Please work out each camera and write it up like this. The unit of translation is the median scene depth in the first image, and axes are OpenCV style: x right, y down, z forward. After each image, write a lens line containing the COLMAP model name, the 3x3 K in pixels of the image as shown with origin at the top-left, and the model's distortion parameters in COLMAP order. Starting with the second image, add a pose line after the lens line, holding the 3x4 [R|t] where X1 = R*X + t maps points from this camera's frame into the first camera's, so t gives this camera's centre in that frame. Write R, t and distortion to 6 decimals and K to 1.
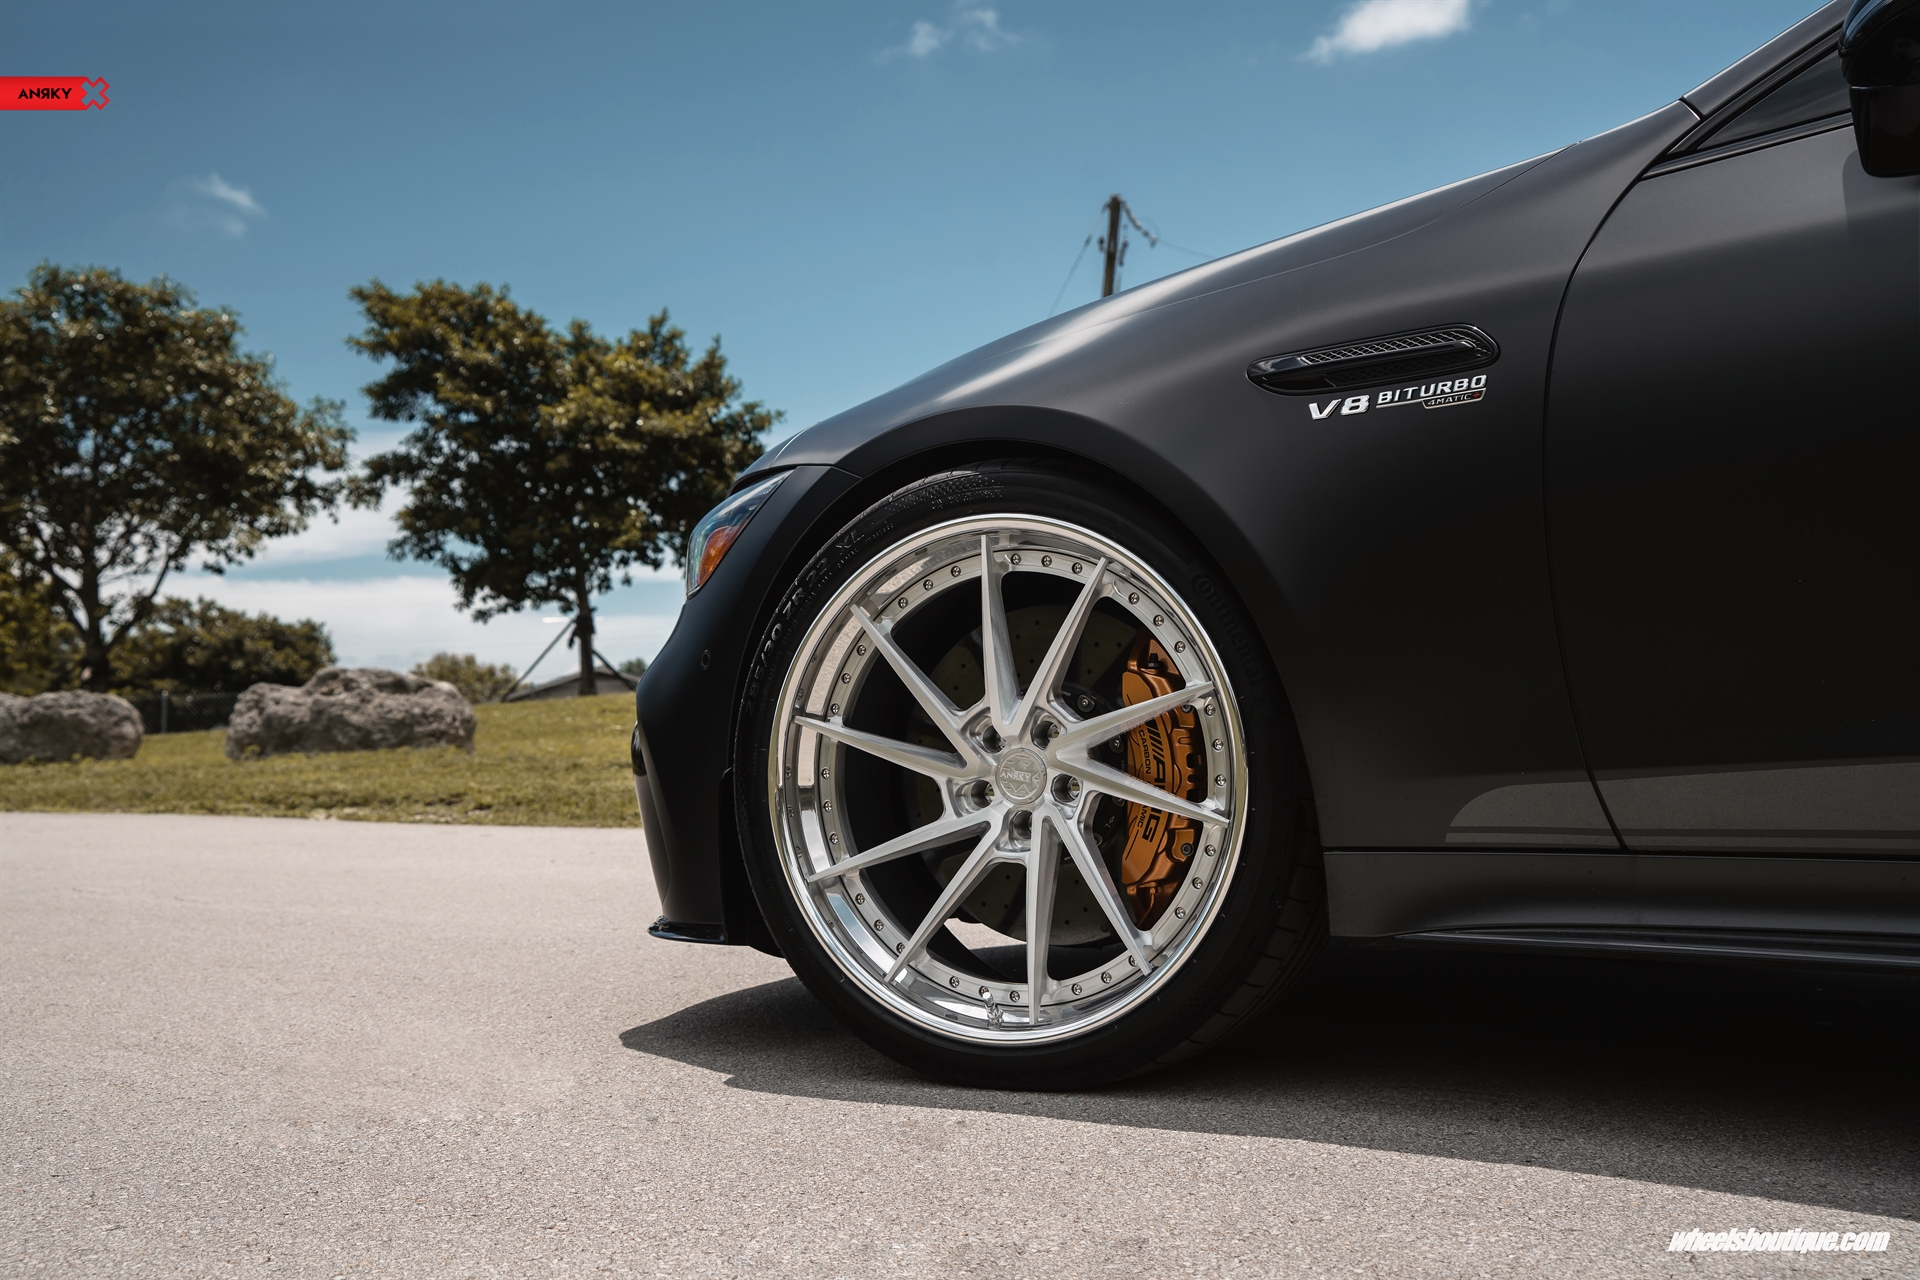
lens RADIAL K [[2563.5, 0, 957.0], [0, 2563.5, 649.0], [0, 0, 1]] dist [0.252001, 0.000000]
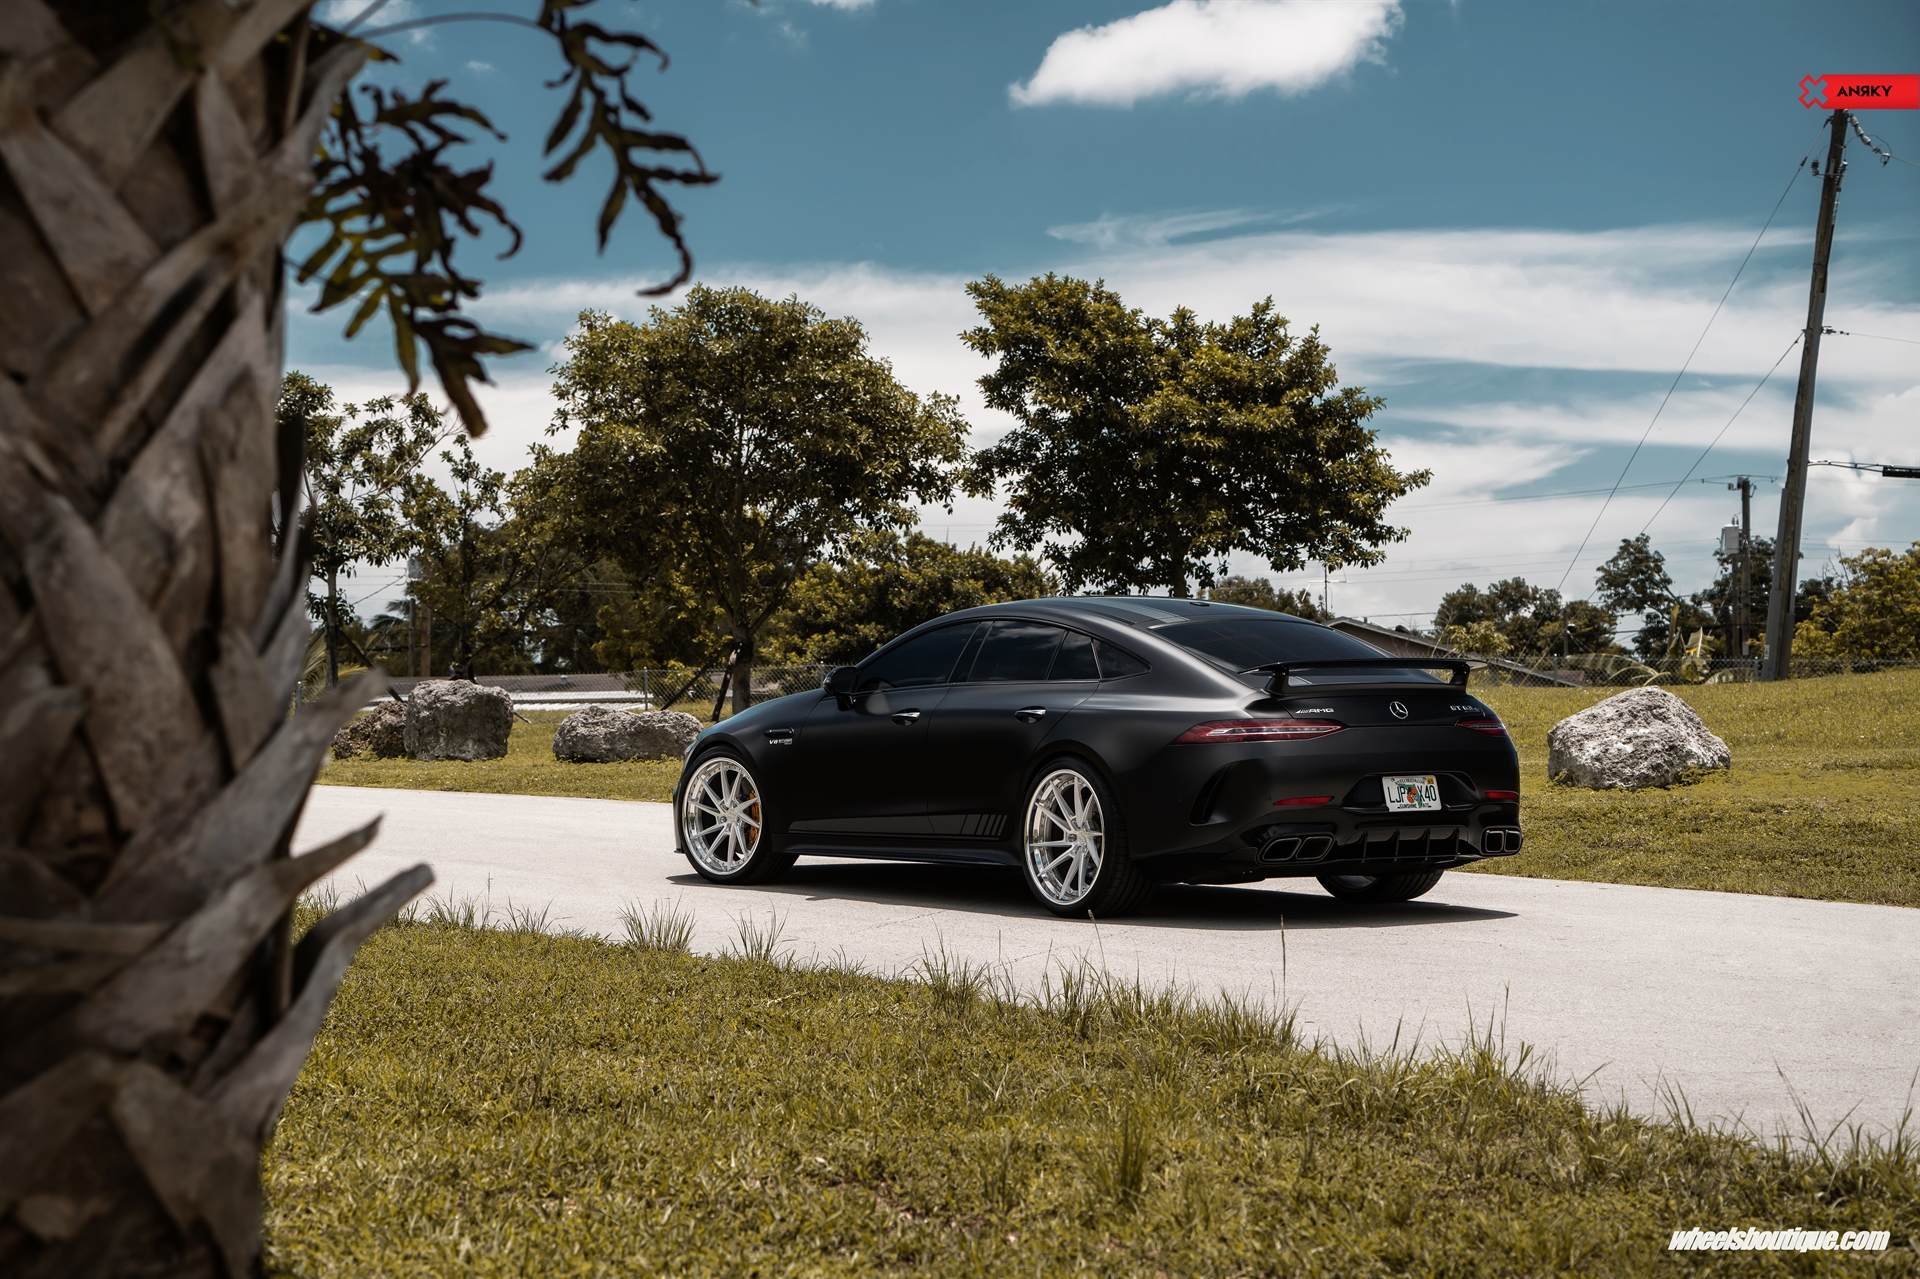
lens RADIAL K [[3545.5, 0, 948.9], [0, 3545.5, 632.3], [0, 0, 1]] dist [0.520813, 0.000000]
pose [[0.959463, 0.010104, -0.281654, 0.167449], [-0.004299, 0.999766, 0.021221, -0.031632], [0.281802, -0.019150, 0.959281, -0.378470]]
